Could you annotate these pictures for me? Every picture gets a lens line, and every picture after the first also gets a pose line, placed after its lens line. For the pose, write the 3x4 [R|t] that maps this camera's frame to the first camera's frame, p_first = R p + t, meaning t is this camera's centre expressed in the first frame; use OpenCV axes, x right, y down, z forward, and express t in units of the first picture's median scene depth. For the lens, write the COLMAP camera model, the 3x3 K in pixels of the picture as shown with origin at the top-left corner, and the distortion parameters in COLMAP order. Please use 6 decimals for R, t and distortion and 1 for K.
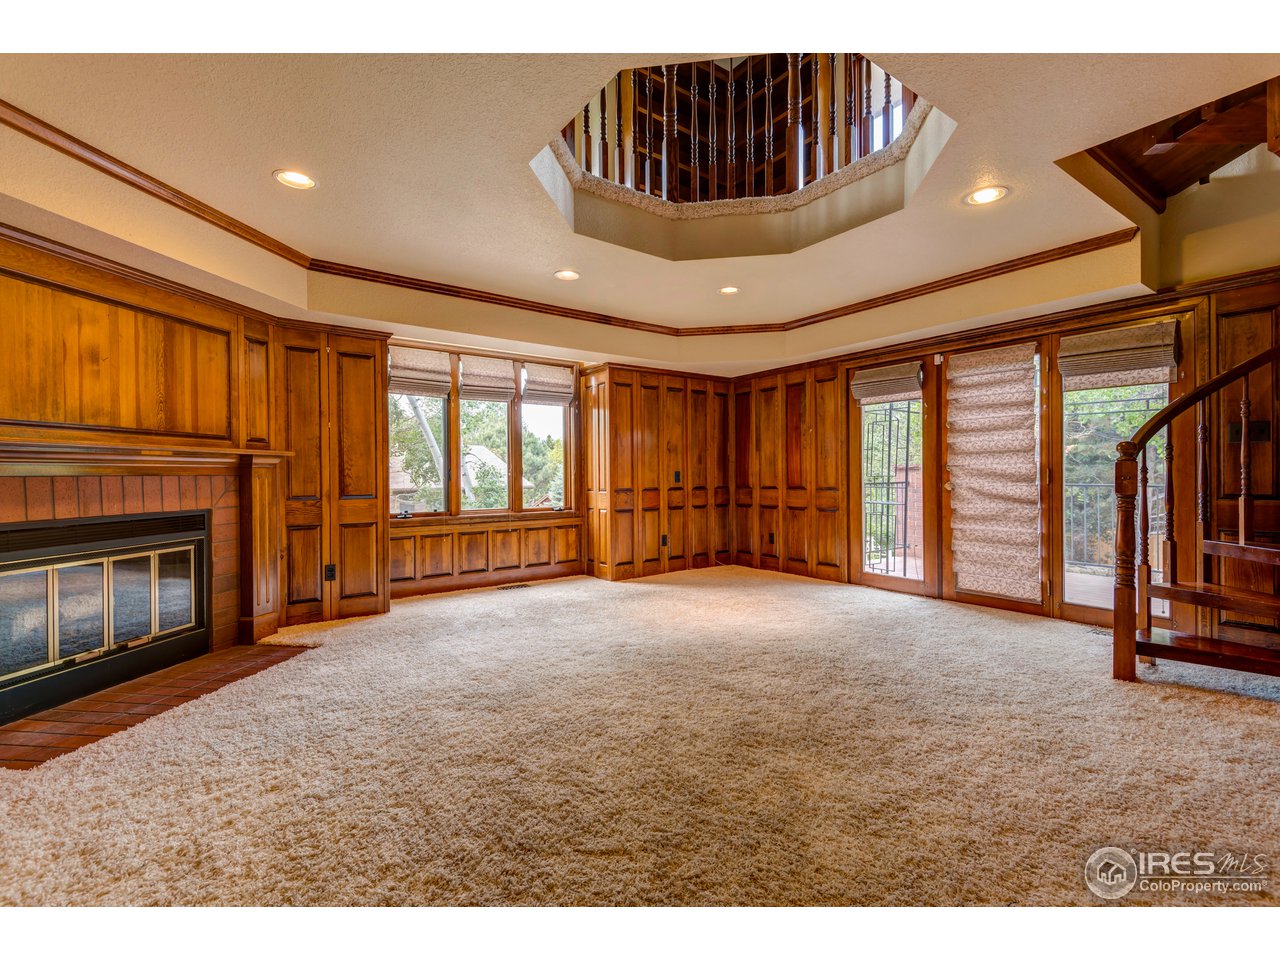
lens RADIAL K [[578.2, 0, 638.8], [0, 578.2, 476.5], [0, 0, 1]] dist [0.020362, -0.008016]
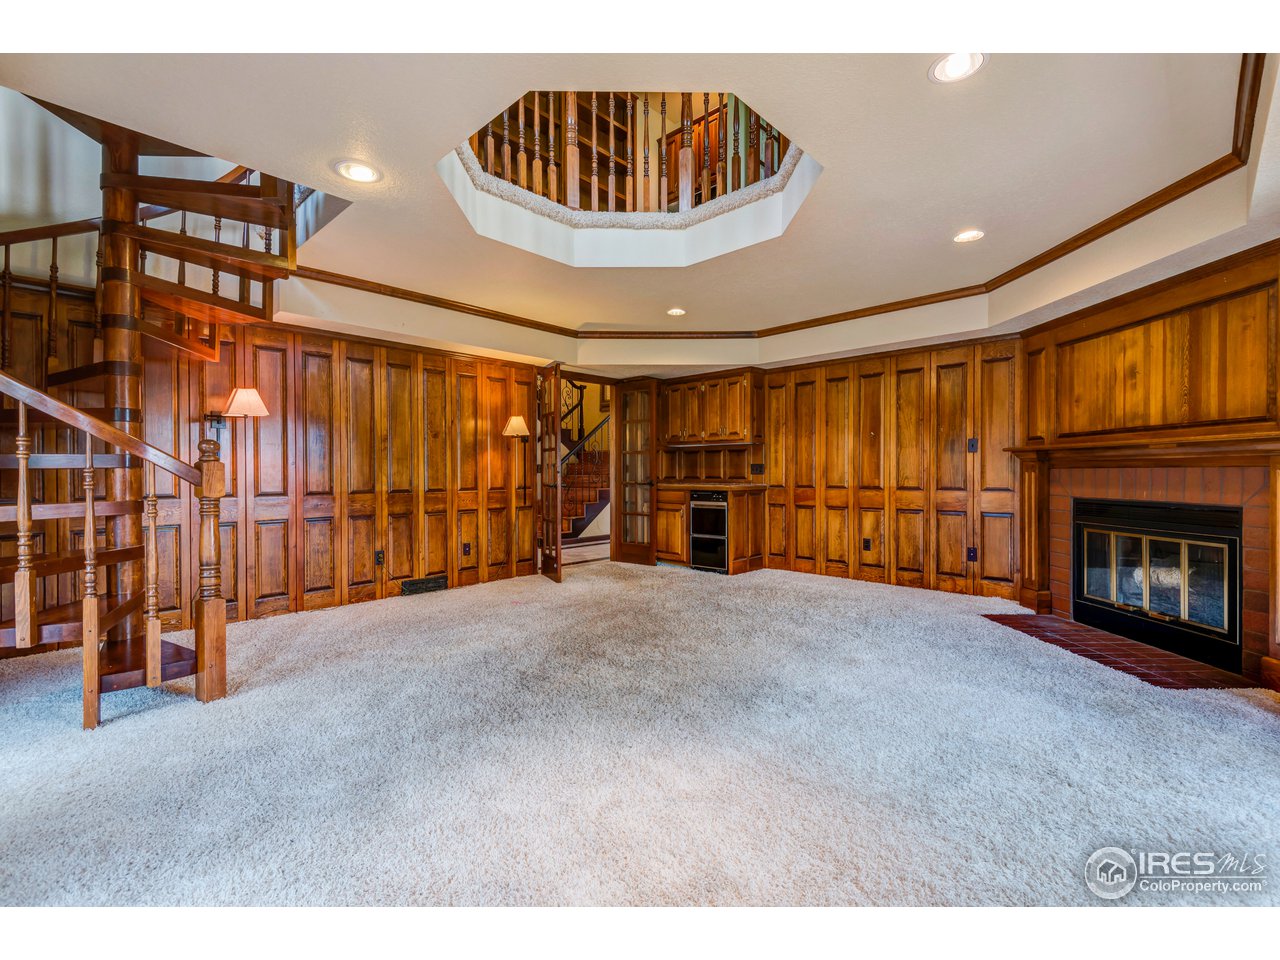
lens RADIAL K [[578.2, 0, 640.5], [0, 578.2, 474.7], [0, 0, 1]] dist [0.020362, -0.008016]
pose [[-0.984289, 0.011471, -0.176191, 0.230301], [0.010022, 0.999908, 0.009110, -0.005226], [0.176279, 0.007201, -0.984314, 1.414823]]
